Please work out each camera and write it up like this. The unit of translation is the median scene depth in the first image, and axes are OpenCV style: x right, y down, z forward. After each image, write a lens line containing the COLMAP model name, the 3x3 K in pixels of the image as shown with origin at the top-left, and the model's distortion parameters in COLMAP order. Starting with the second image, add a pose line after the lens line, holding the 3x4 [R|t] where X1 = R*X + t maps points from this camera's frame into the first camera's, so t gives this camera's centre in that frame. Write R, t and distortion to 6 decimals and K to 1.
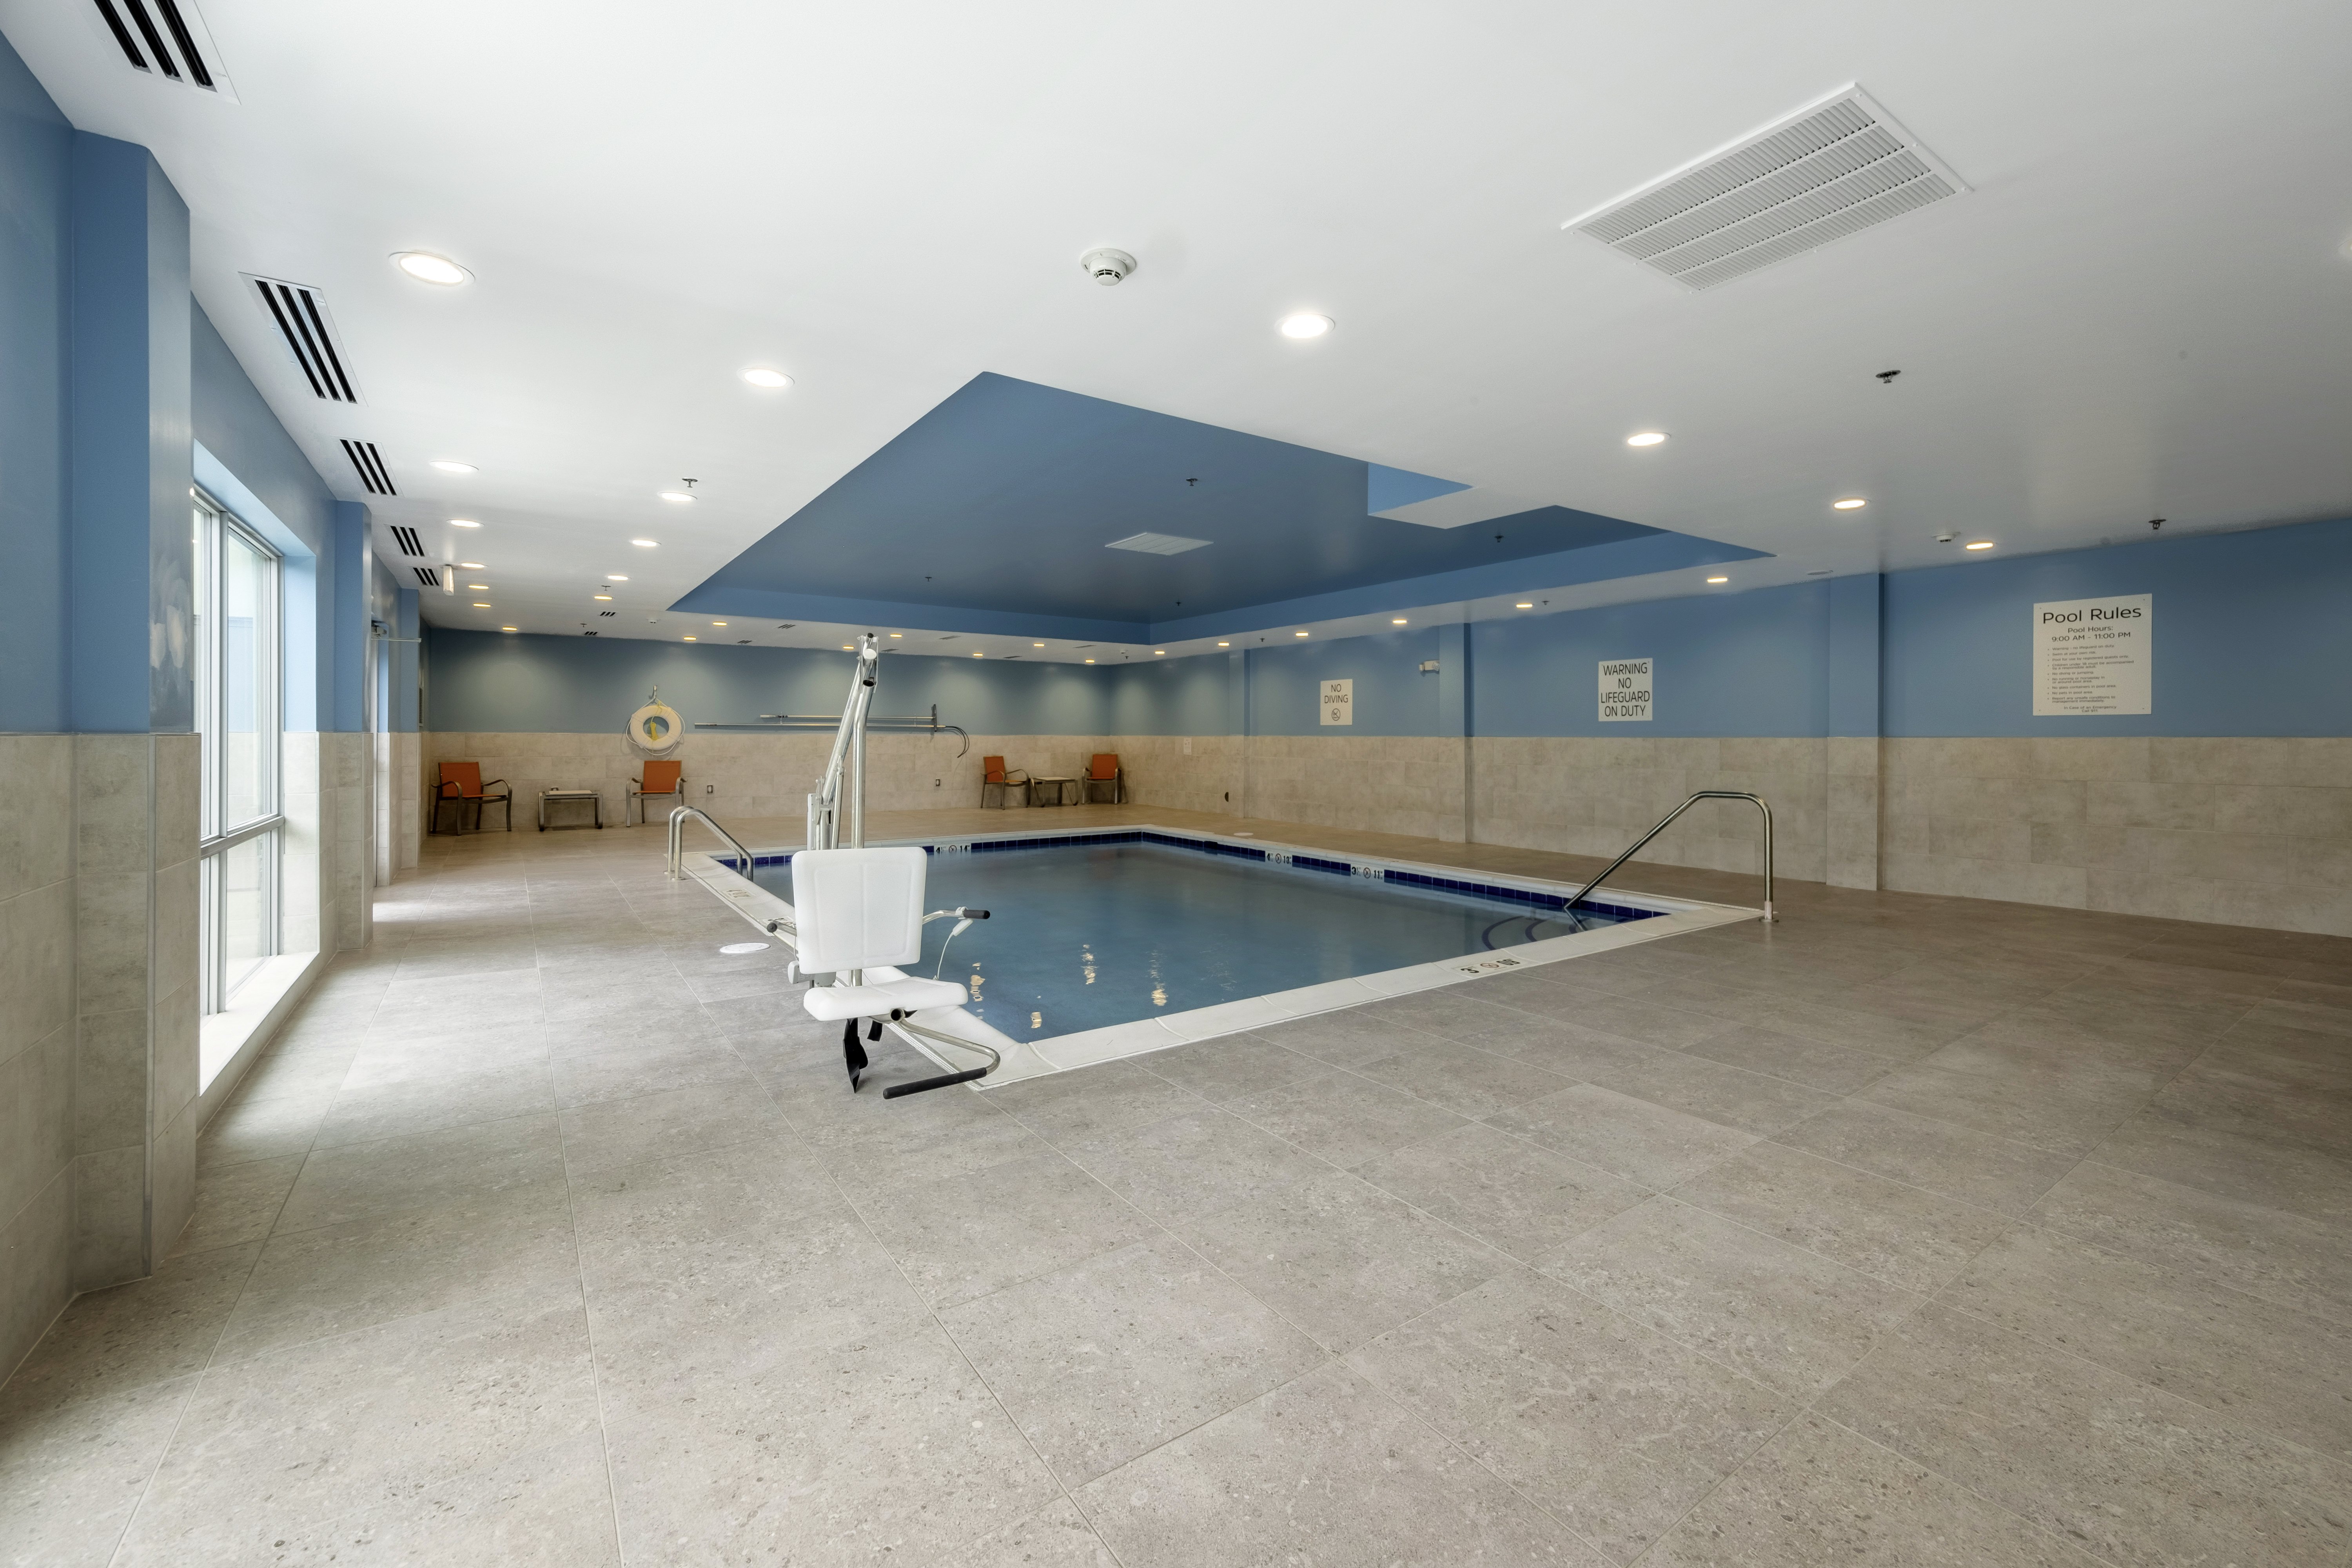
lens RADIAL K [[966.0, 0, 1174.6], [0, 966.0, 749.1], [0, 0, 1]] dist [-0.000220, -0.000028]
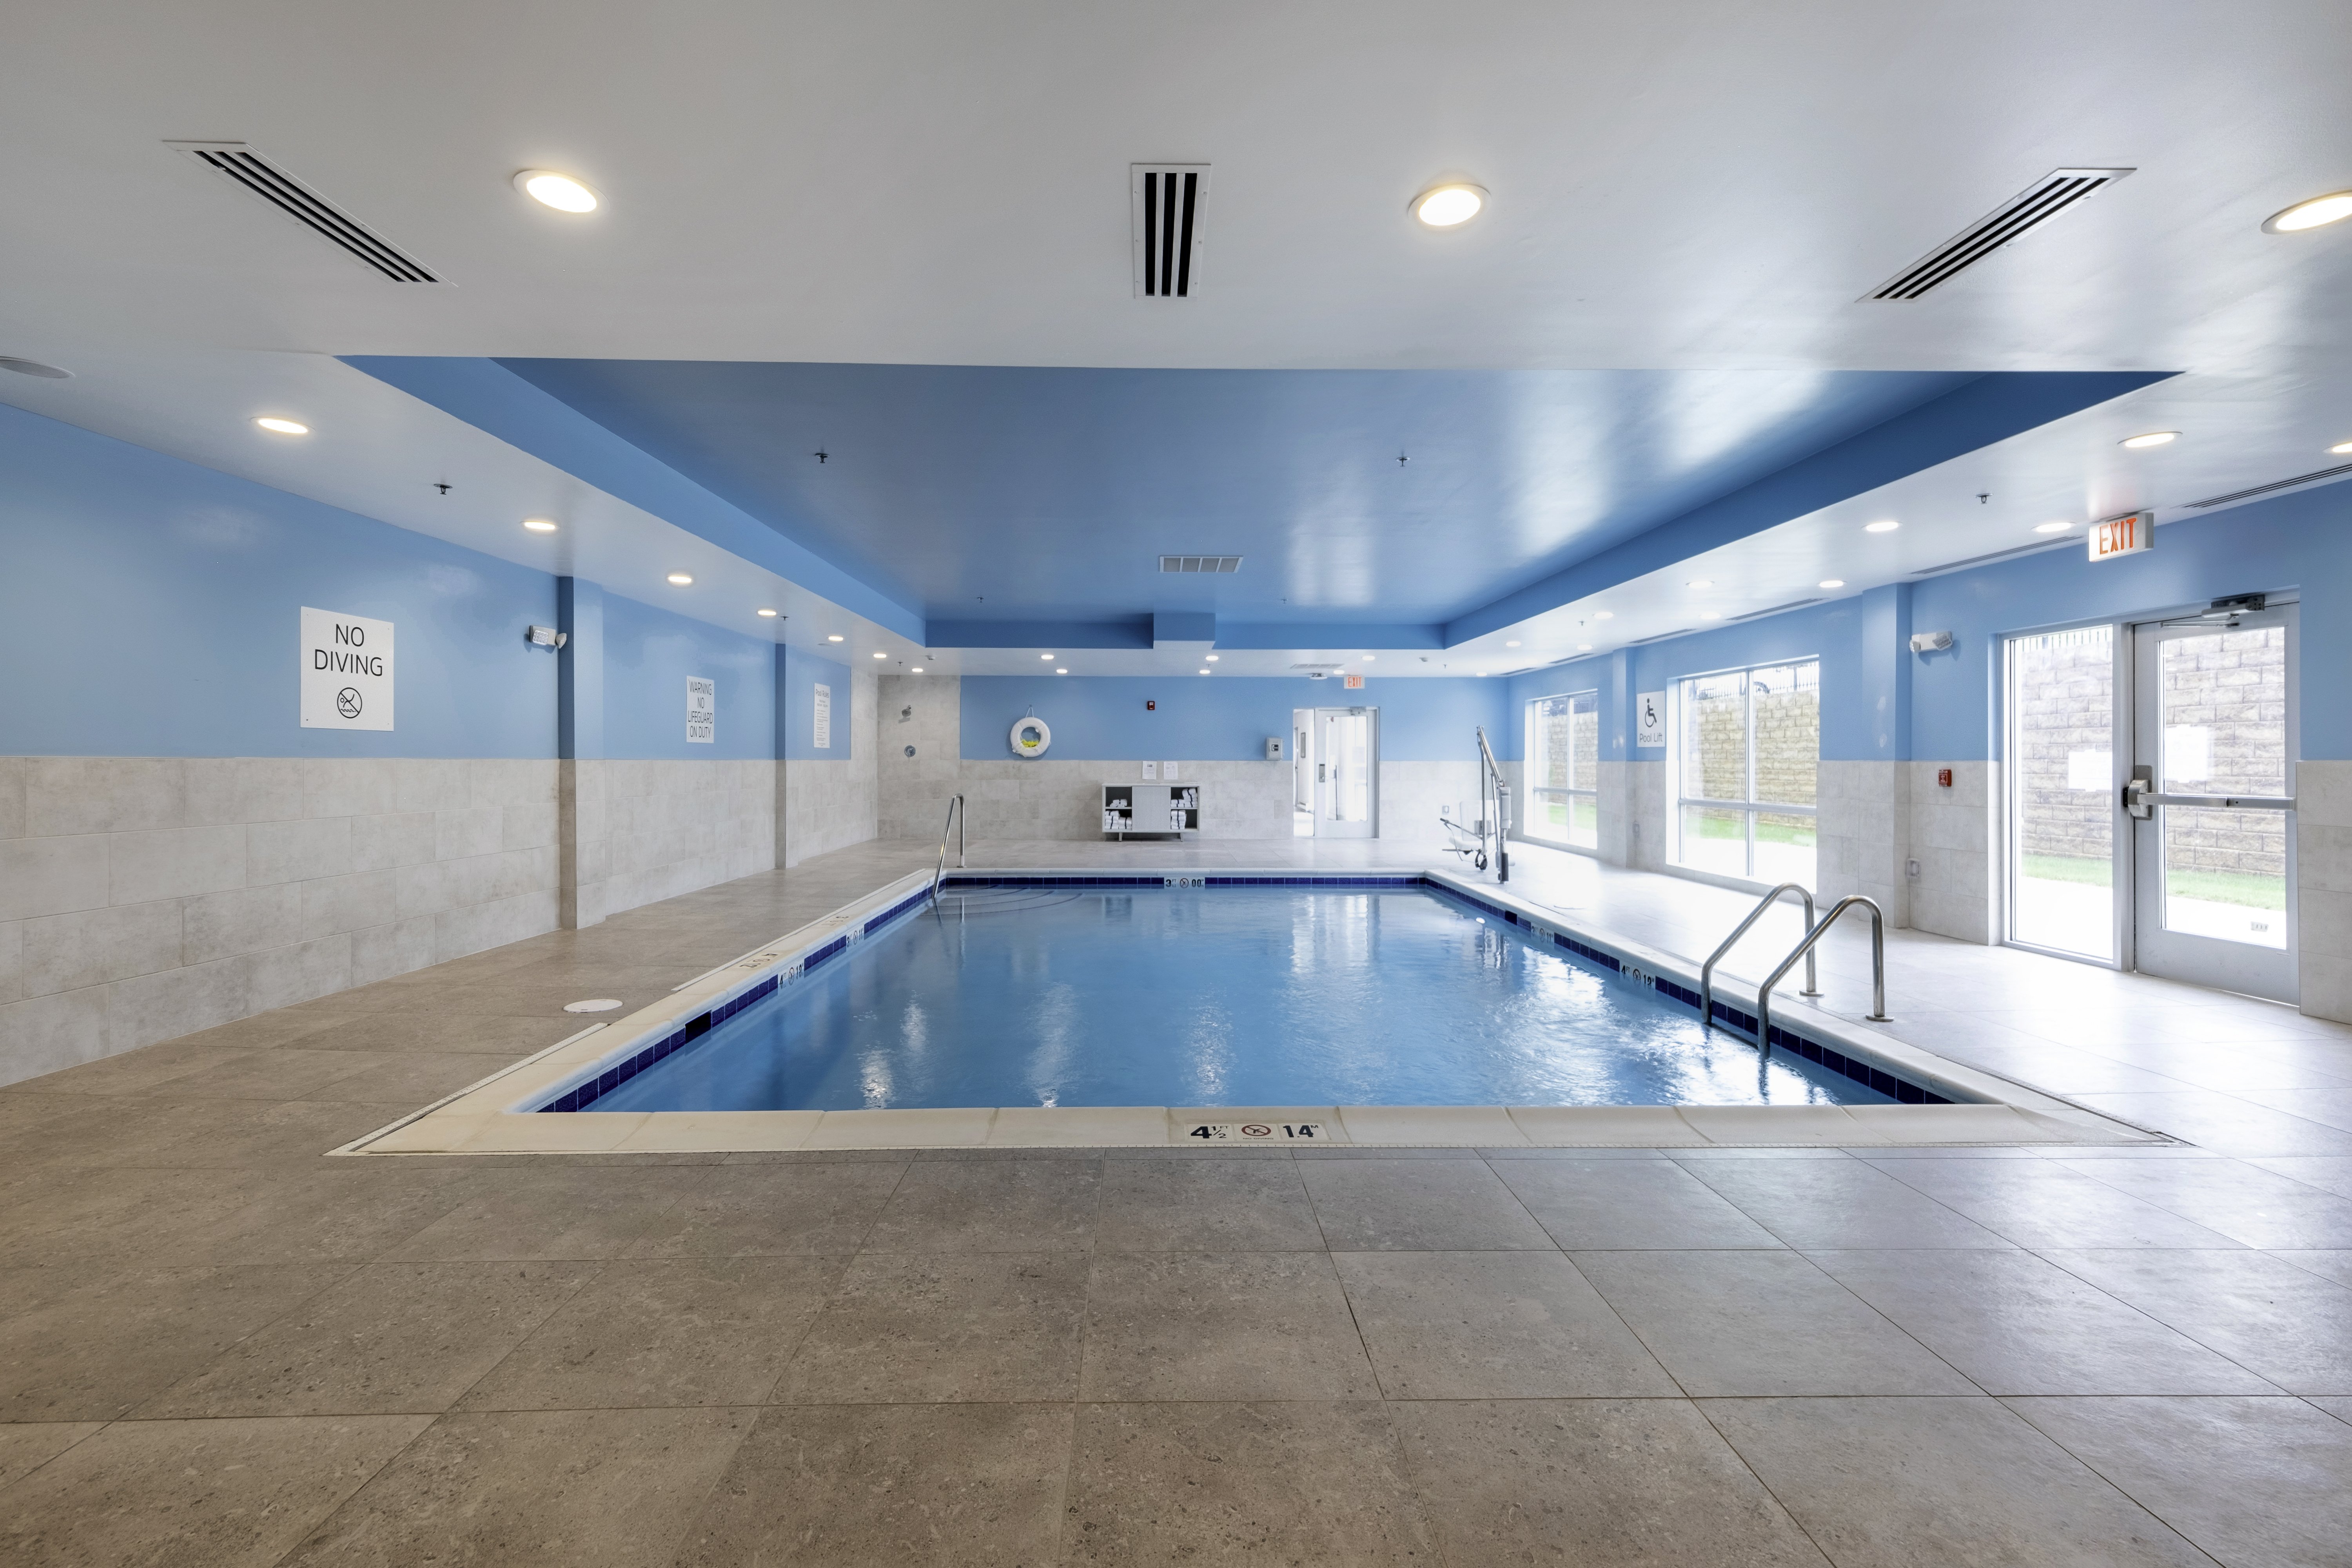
lens RADIAL K [[966.0, 0, 1174.6], [0, 966.0, 749.1], [0, 0, 1]] dist [-0.000220, -0.000028]
pose [[-0.836004, 0.005928, 0.548691, -0.335023], [0.005823, 0.999981, -0.001931, -0.014181], [-0.548692, 0.001581, -0.836023, 1.159613]]
